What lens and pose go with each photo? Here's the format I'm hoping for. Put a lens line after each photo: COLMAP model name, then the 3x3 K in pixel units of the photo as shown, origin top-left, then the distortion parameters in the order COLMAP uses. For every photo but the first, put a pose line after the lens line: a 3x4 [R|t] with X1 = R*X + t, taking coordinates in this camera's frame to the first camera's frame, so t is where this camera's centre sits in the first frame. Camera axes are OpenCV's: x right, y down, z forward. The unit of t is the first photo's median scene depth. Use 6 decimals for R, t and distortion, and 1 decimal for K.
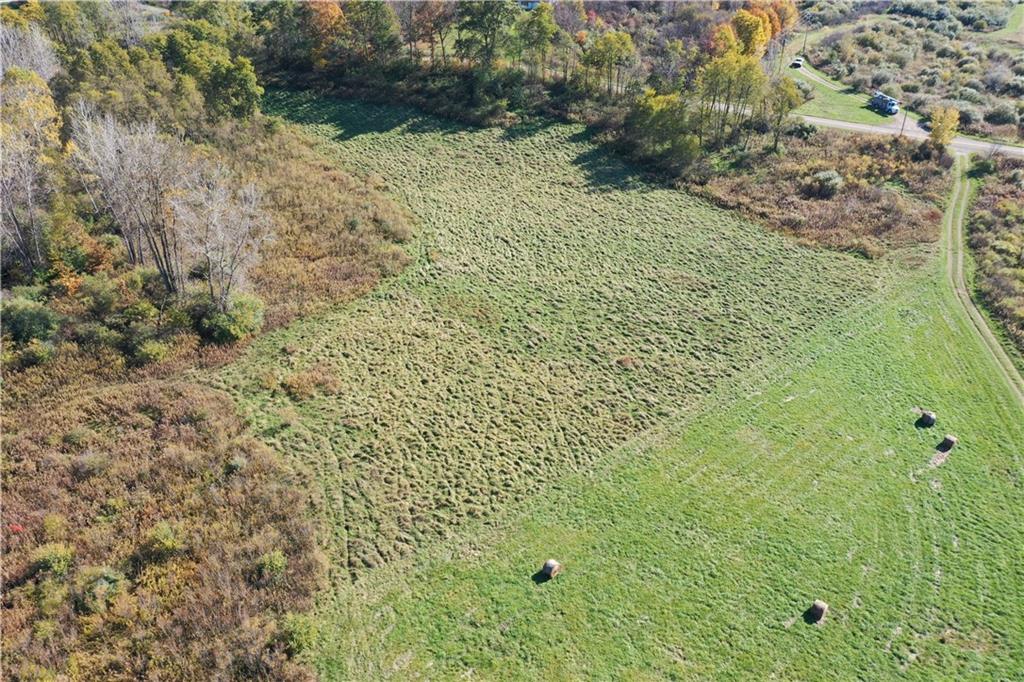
lens RADIAL K [[808.3, 0, 512.0], [0, 808.3, 341.0], [0, 0, 1]] dist [-0.003494, 0.004029]
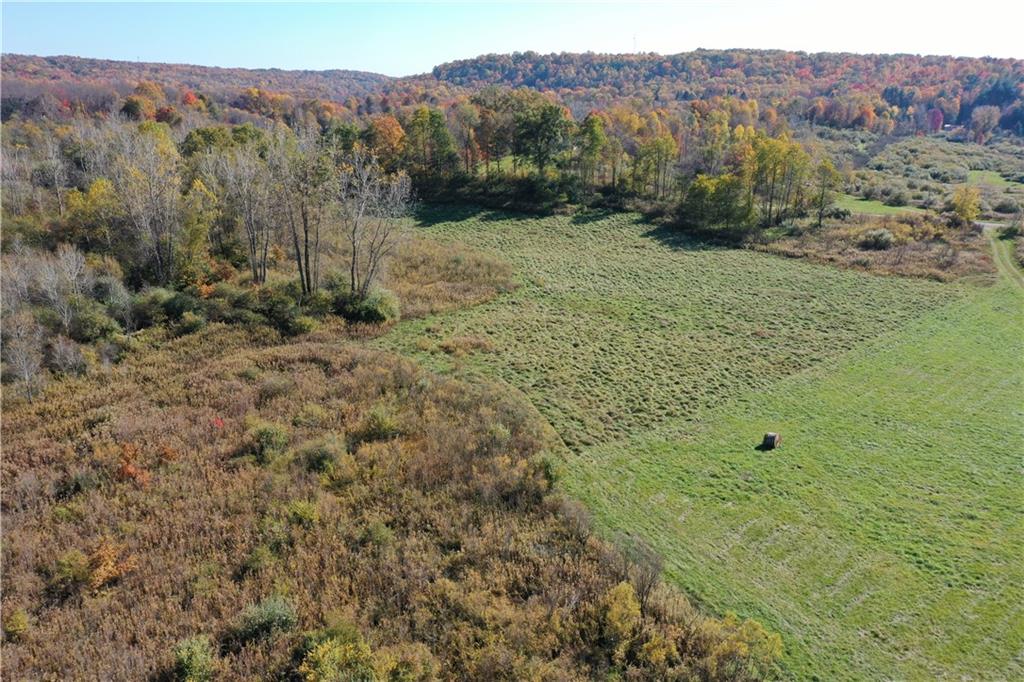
lens RADIAL K [[808.3, 0, 512.0], [0, 808.3, 341.0], [0, 0, 1]] dist [-0.003494, 0.004029]
pose [[0.998525, -0.012223, 0.052901, -0.214806], [0.026002, 0.962984, -0.268301, 0.280775], [-0.047664, 0.269281, 0.961881, 0.013639]]
